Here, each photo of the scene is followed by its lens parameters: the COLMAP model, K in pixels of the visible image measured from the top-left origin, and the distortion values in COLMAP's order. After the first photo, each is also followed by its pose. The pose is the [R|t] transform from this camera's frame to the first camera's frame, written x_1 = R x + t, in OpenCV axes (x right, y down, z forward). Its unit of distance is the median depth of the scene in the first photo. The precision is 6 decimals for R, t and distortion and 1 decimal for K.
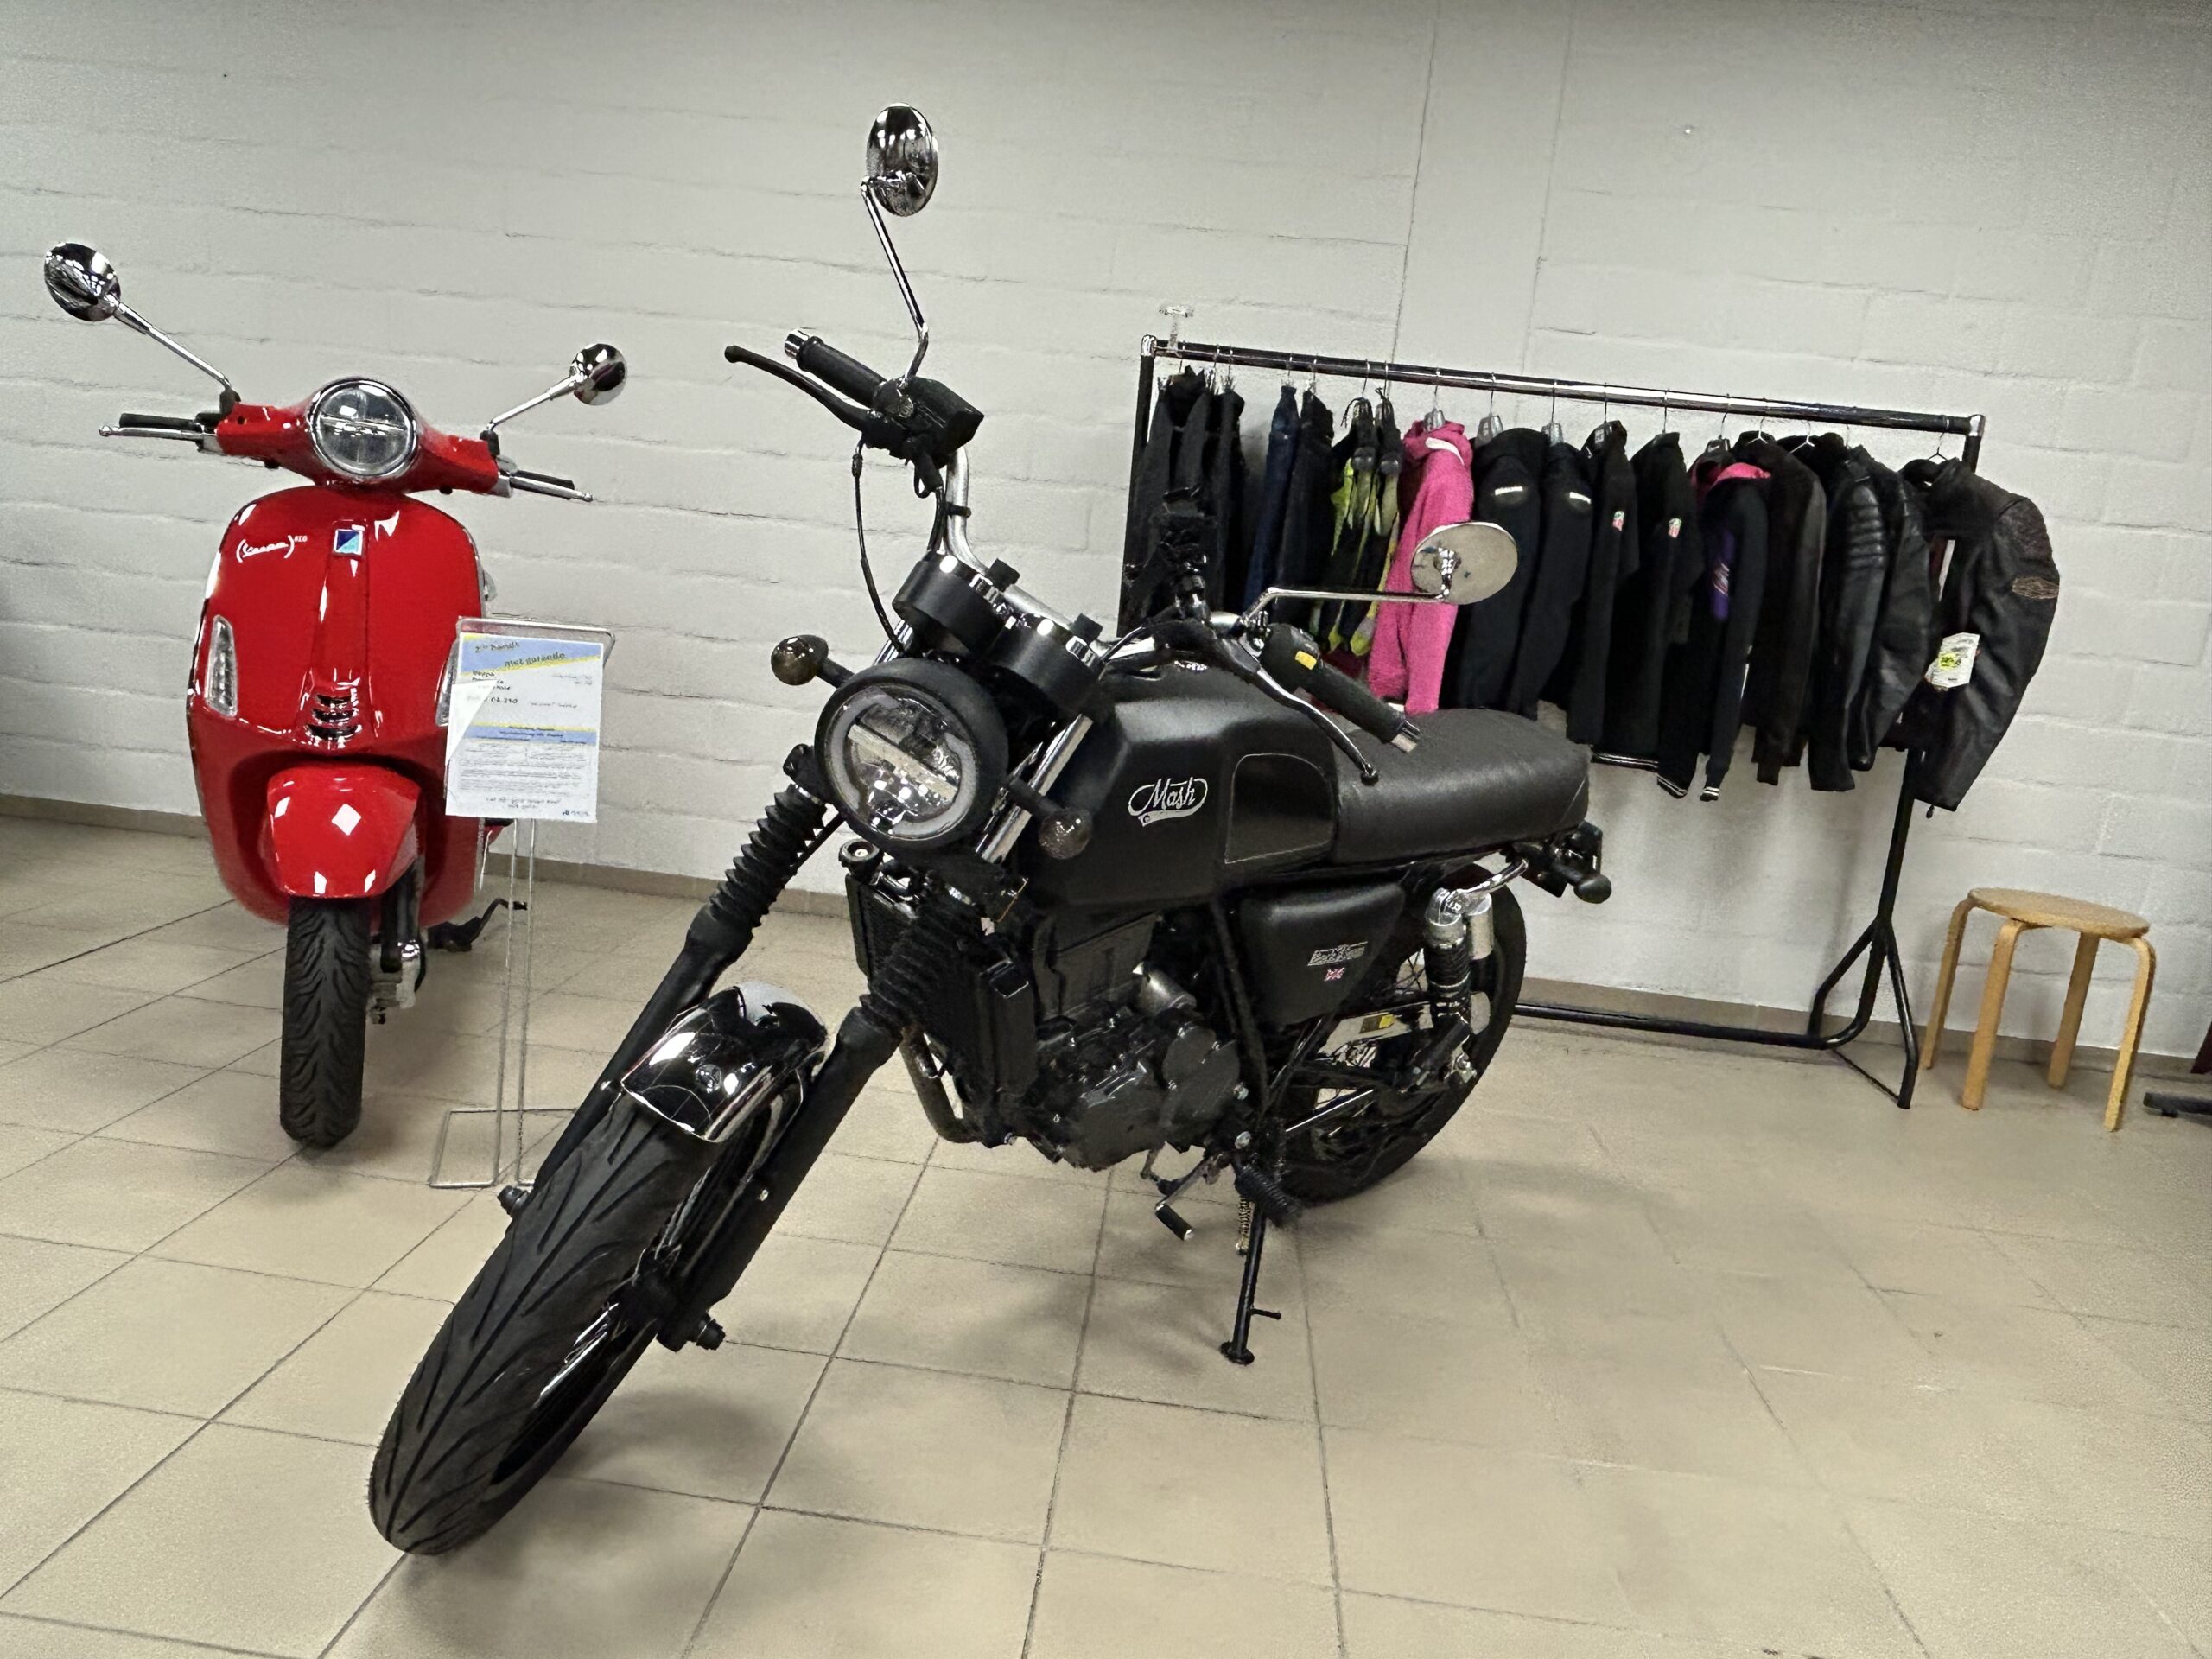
lens RADIAL K [[1513.4, 0, 1090.7], [0, 1513.4, 832.2], [0, 0, 1]] dist [-0.000595, -0.002230]
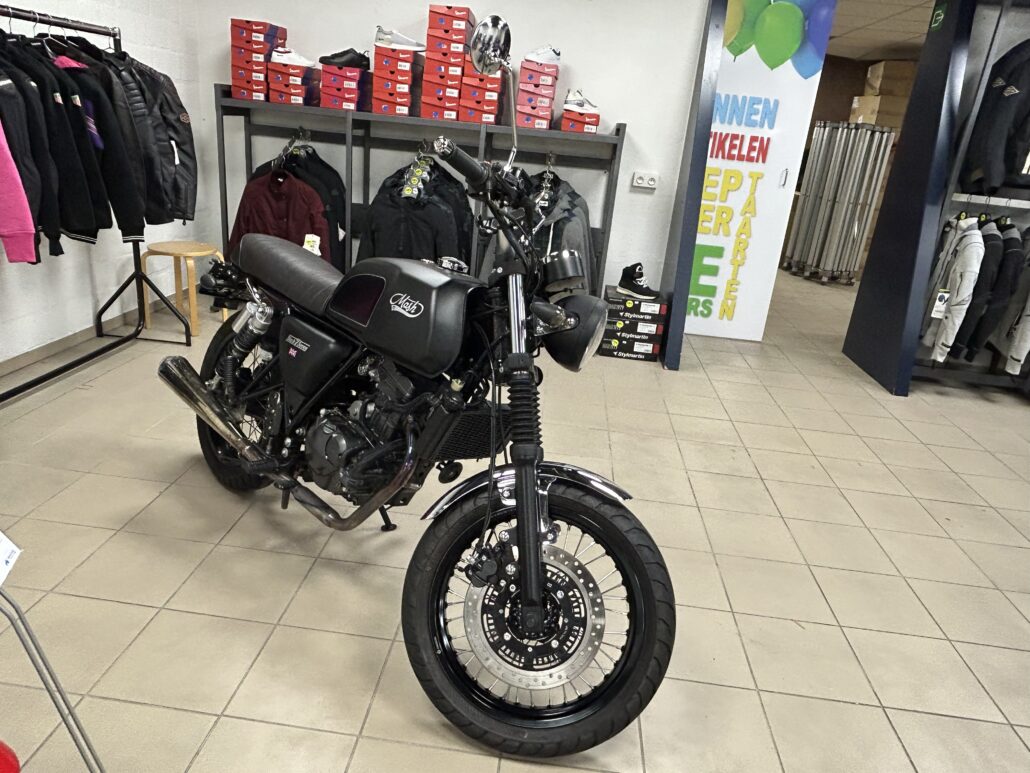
lens RADIAL K [[704.7, 0, 509.7], [0, 704.7, 380.4], [0, 0, 1]] dist [-0.000595, -0.002230]
pose [[0.011558, -0.431120, 0.902221, -0.684075], [0.106609, 0.897669, 0.427579, -0.270678], [-0.994234, 0.091243, 0.056337, 0.618356]]
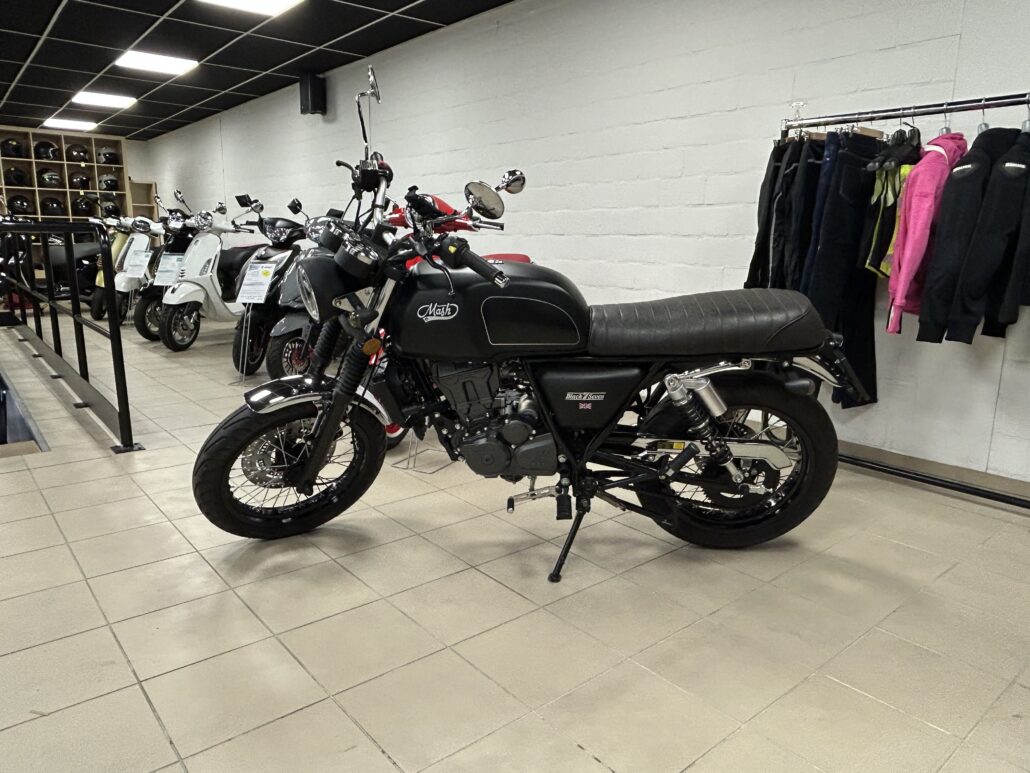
lens RADIAL K [[704.7, 0, 513.6], [0, 704.7, 389.4], [0, 0, 1]] dist [-0.000595, -0.002230]
pose [[0.701564, 0.055806, -0.710418, 0.651981], [-0.078338, 0.996926, 0.000951, 0.063520], [0.708287, 0.054986, 0.703780, 0.187686]]
